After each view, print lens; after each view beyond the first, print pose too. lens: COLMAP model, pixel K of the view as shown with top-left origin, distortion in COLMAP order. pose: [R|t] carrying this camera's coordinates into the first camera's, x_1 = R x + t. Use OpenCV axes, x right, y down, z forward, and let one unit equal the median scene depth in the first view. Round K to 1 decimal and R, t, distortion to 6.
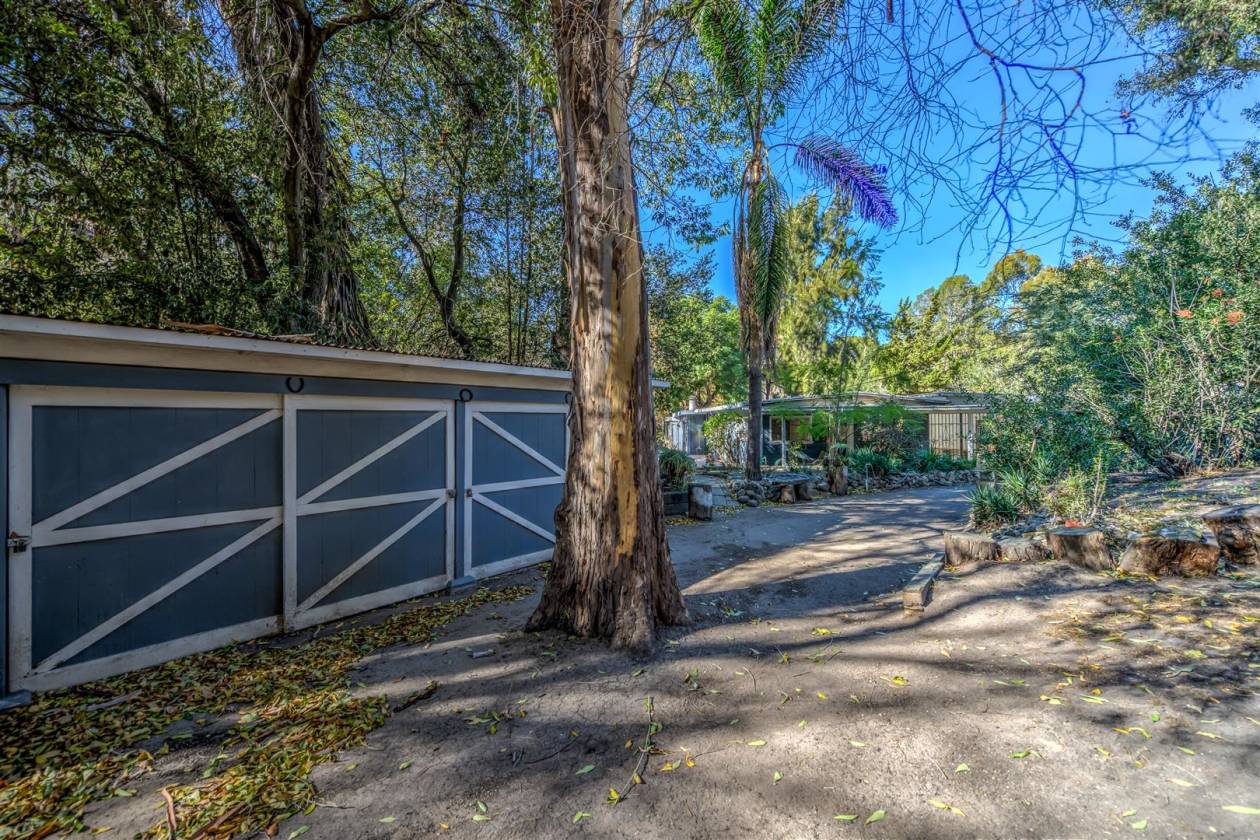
lens RADIAL K [[543.3, 0, 630.0], [0, 543.3, 420.0], [0, 0, 1]] dist [-0.000402, 0.000112]
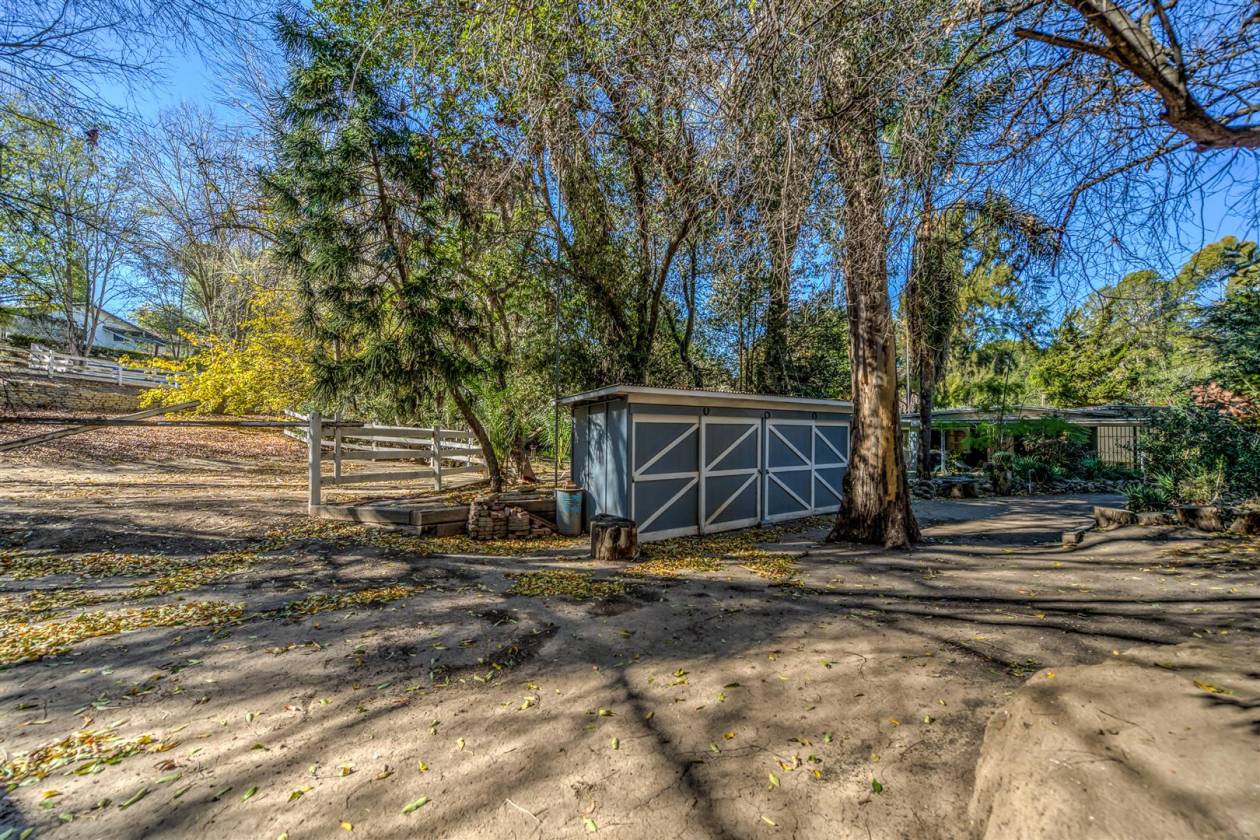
lens RADIAL K [[504.3, 0, 629.2], [0, 504.3, 425.4], [0, 0, 1]] dist [-0.009912, -0.000374]
pose [[0.967256, 0.006471, -0.253720, -0.275551], [-0.008576, 0.999937, -0.007190, 0.002419], [0.253658, 0.009131, 0.967251, -0.575069]]
